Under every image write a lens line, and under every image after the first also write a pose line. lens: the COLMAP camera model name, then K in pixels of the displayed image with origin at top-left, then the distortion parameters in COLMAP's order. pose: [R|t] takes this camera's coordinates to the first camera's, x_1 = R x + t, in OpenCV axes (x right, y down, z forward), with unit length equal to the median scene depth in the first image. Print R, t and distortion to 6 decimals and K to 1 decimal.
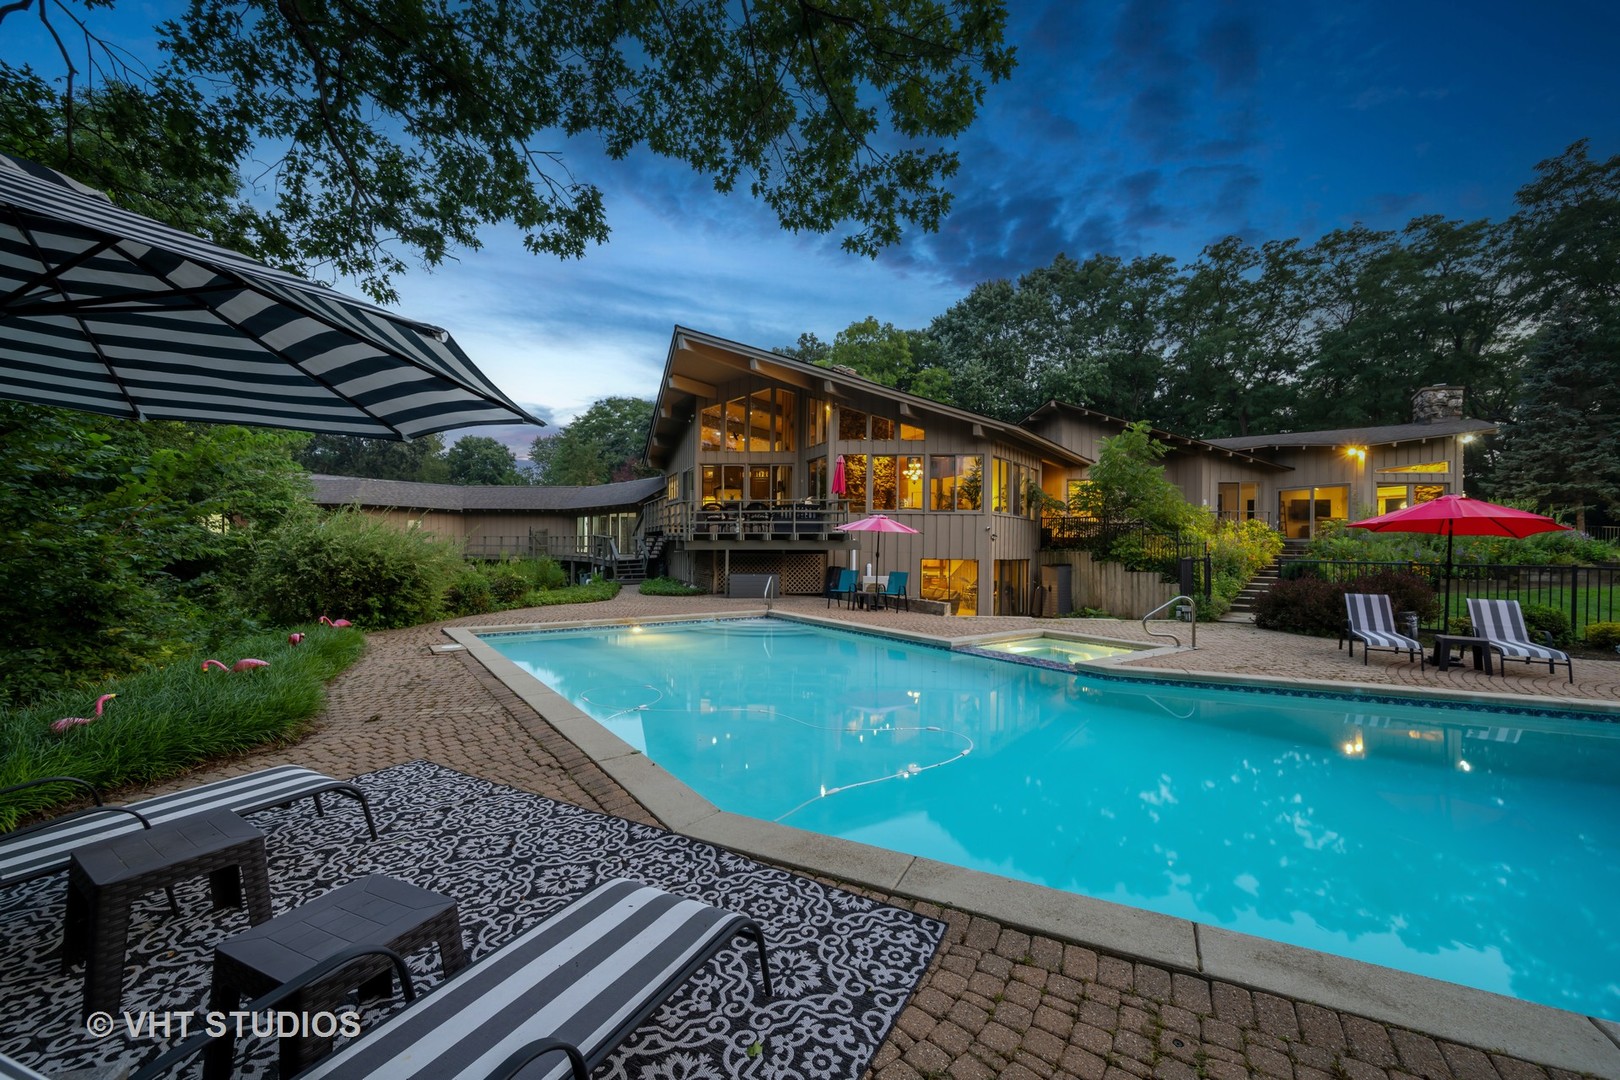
lens RADIAL K [[637.8, 0, 810.0], [0, 637.8, 540.0], [0, 0, 1]] dist [-0.000405, -0.000056]
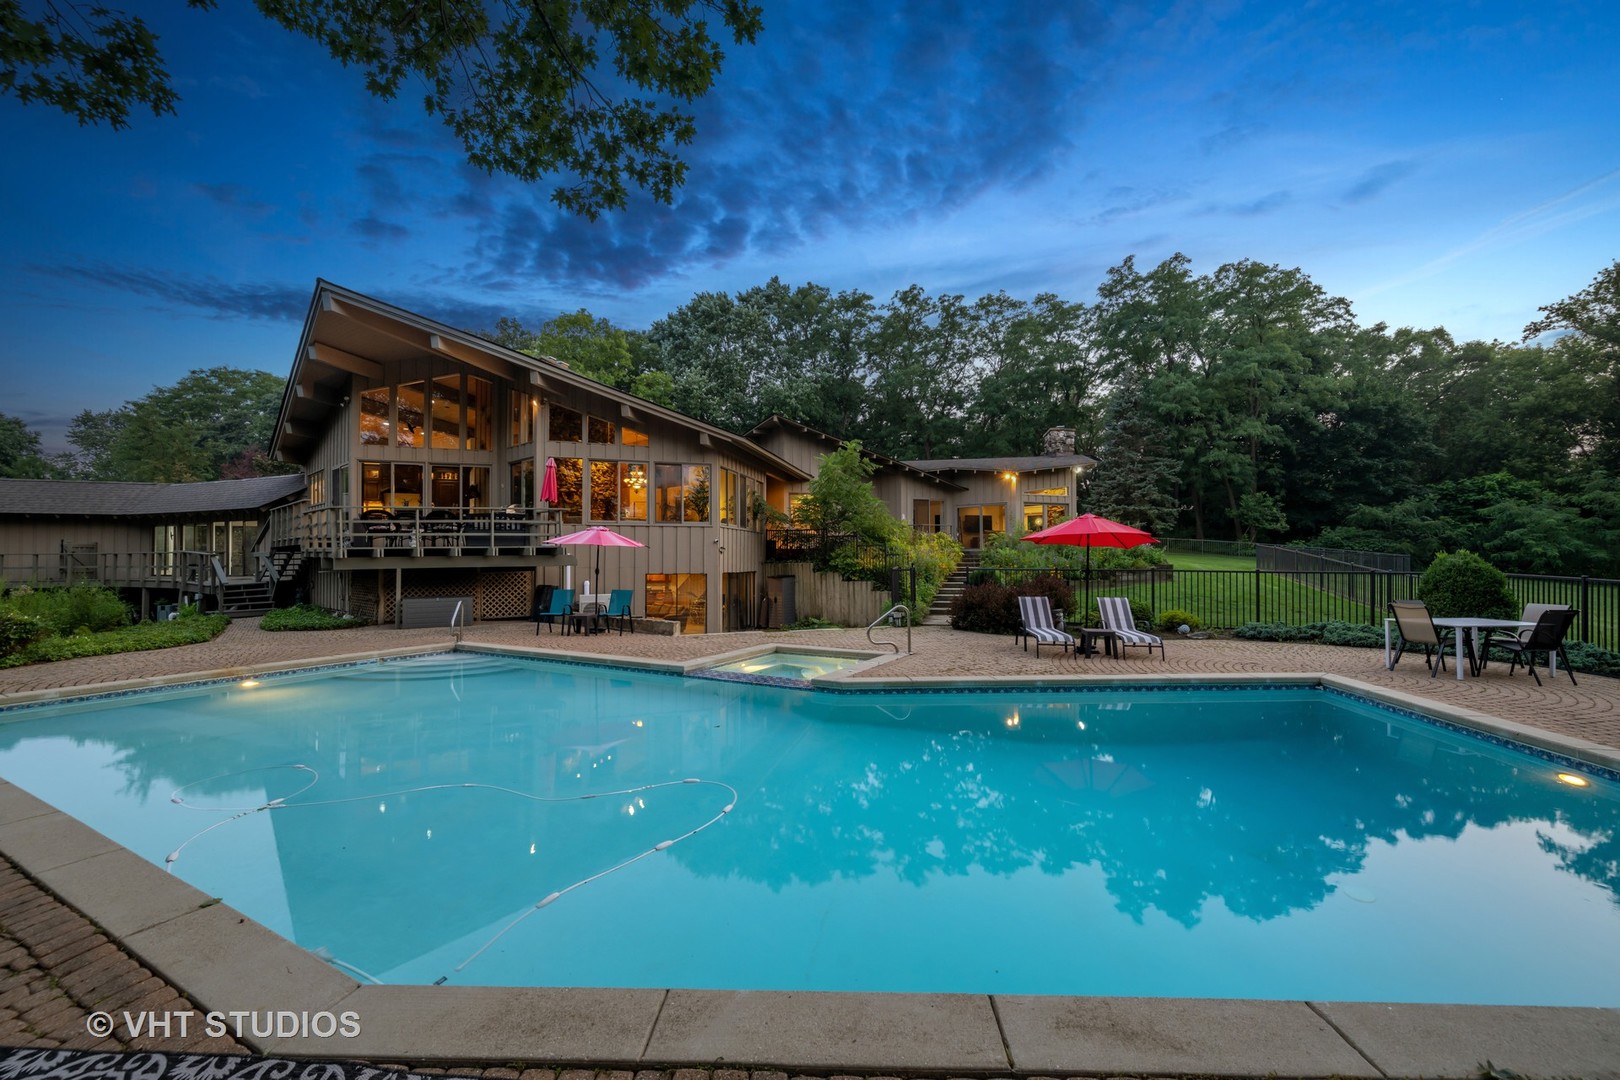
lens RADIAL K [[651.1, 0, 820.7], [0, 651.1, 547.0], [0, 0, 1]] dist [-0.000856, -0.000313]
pose [[0.904532, -0.007349, 0.426342, 0.000889], [0.010244, 0.999937, -0.004497, -0.002677], [-0.426282, 0.008435, 0.904551, 0.033995]]
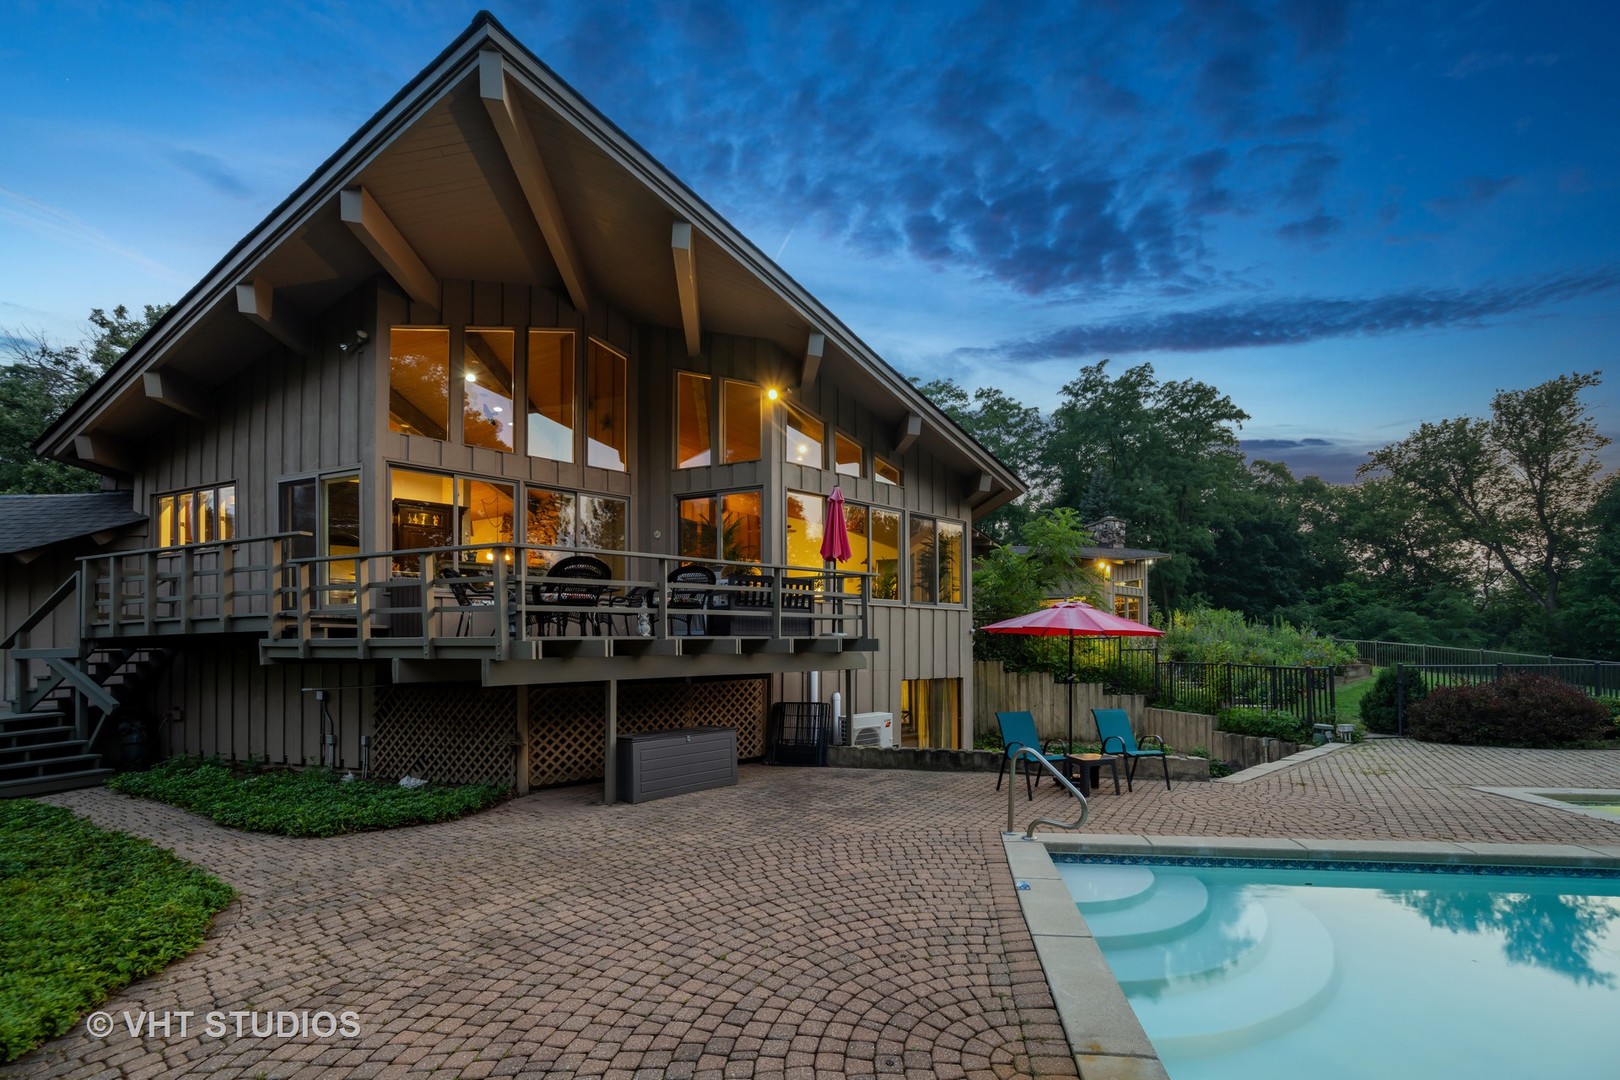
lens RADIAL K [[635.6, 0, 810.4], [0, 635.6, 639.7], [0, 0, 1]] dist [-0.000442, -0.000086]
pose [[0.684746, -0.002092, 0.728779, -0.312111], [0.010529, 0.999920, -0.007021, -0.005302], [-0.728705, 0.012481, 0.684713, 0.608573]]
